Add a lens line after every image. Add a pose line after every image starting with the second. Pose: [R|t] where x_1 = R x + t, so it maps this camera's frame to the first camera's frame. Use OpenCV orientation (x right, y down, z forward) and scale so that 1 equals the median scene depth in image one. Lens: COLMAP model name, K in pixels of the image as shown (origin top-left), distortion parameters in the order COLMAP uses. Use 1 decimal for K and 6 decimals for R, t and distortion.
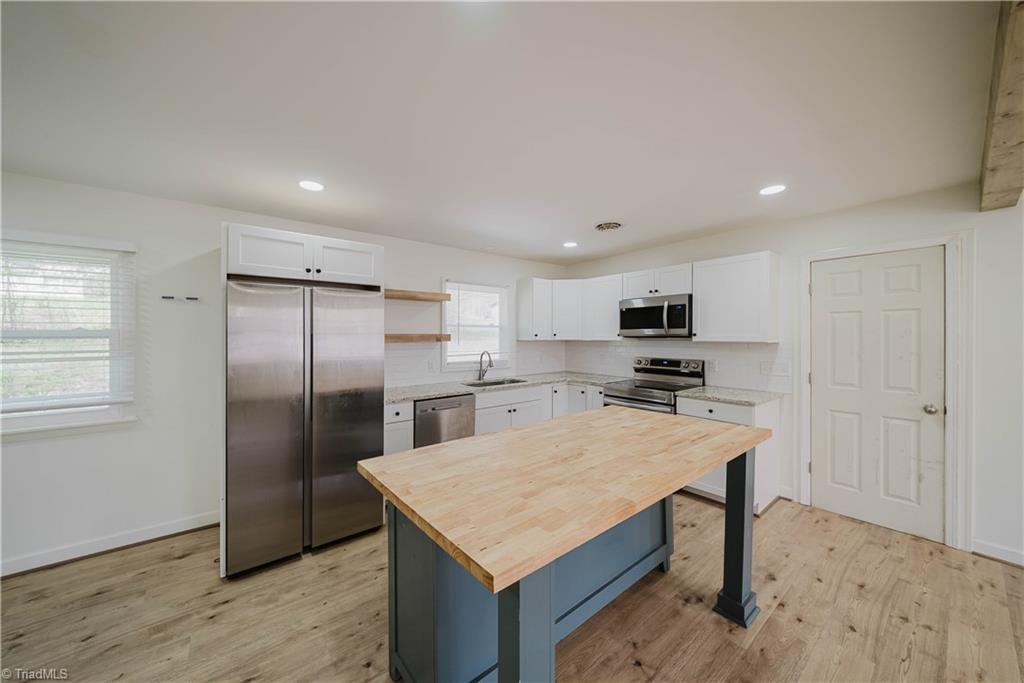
lens RADIAL K [[363.9, 0, 510.4], [0, 363.9, 329.8], [0, 0, 1]] dist [0.000060, 0.000032]
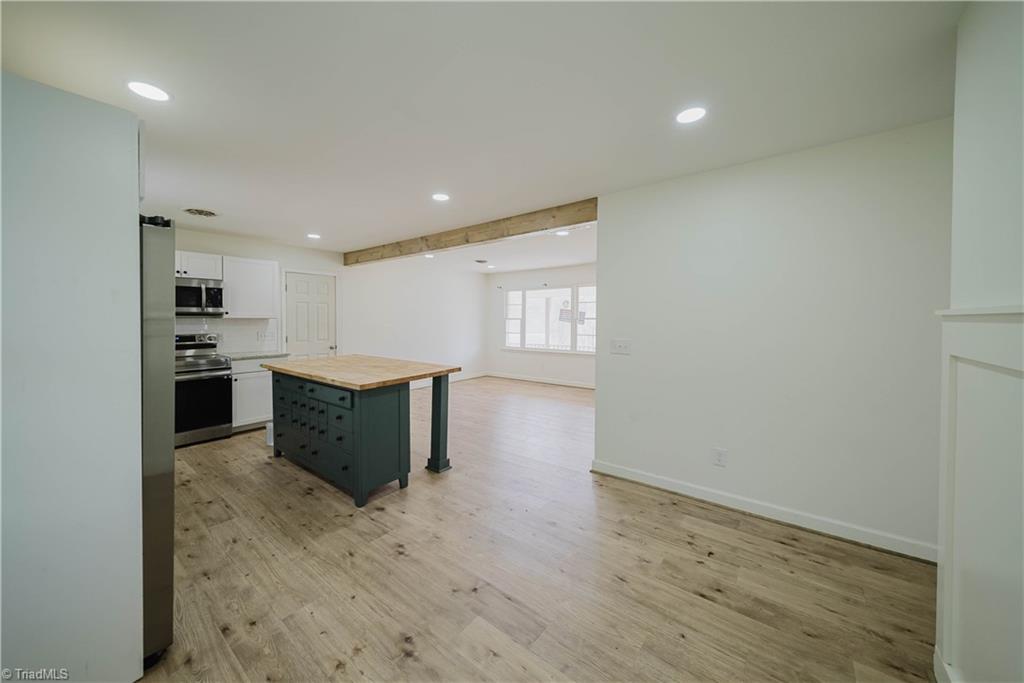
lens RADIAL K [[363.9, 0, 510.4], [0, 363.9, 329.8], [0, 0, 1]] dist [0.000060, 0.000032]
pose [[-0.232639, -0.027278, 0.972180, -1.096458], [-0.012229, 0.999610, 0.025121, 0.031739], [-0.972486, -0.006045, -0.232882, 0.368079]]
